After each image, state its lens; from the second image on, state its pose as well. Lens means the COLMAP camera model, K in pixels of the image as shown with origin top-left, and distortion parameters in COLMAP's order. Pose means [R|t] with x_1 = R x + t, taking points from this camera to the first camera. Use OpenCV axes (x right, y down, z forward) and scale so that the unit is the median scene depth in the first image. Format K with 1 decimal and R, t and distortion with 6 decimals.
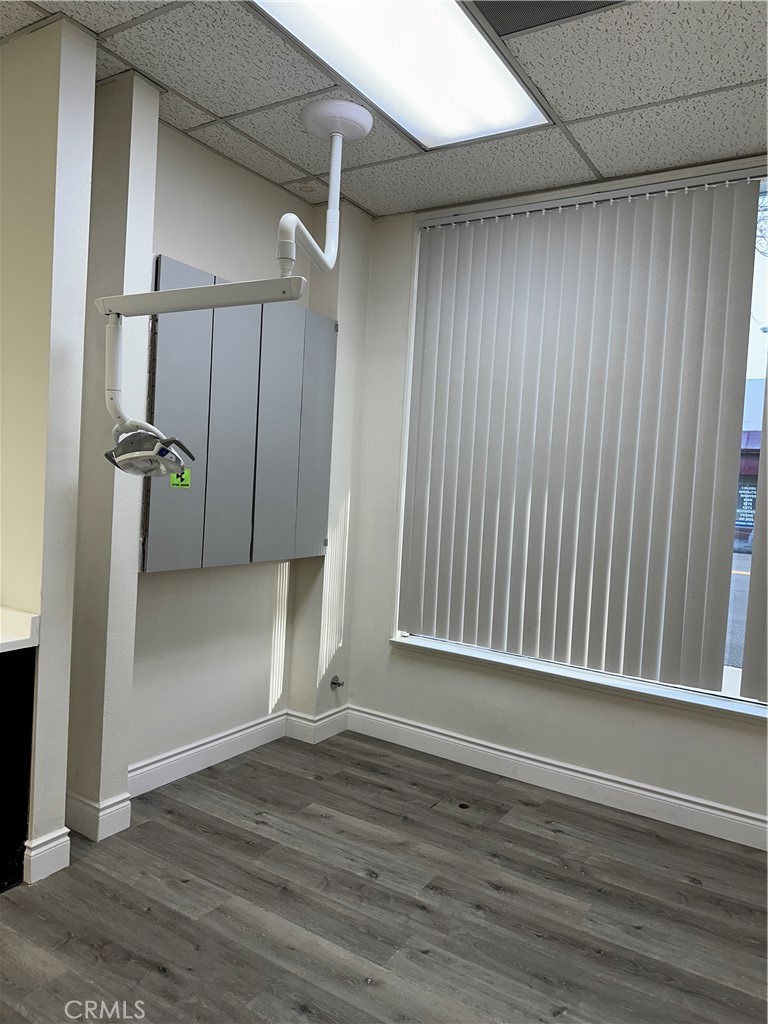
lens RADIAL K [[699.8, 0, 384.0], [0, 699.8, 512.0], [0, 0, 1]] dist [0.005700, -0.034453]
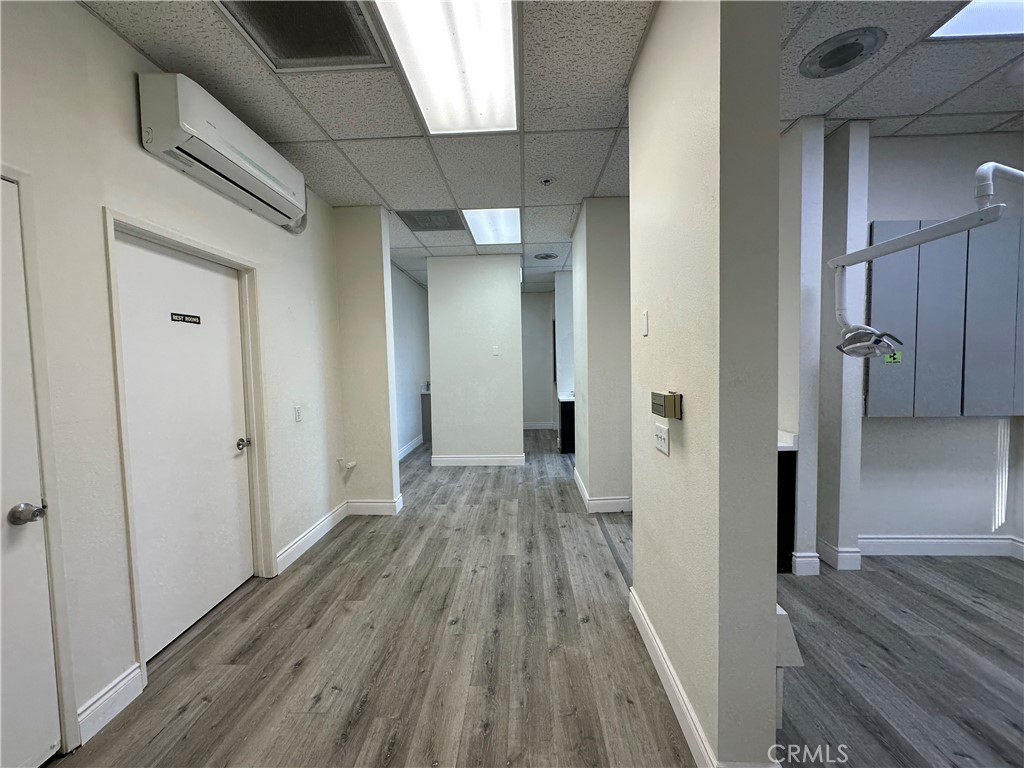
lens RADIAL K [[428.6, 0, 512.0], [0, 428.6, 384.0], [0, 0, 1]] dist [0.010994, -0.000451]
pose [[0.518660, -0.027498, -0.854538, 0.100086], [0.006899, 0.999585, -0.027978, 0.034637], [0.854953, 0.008615, 0.518635, -0.253392]]
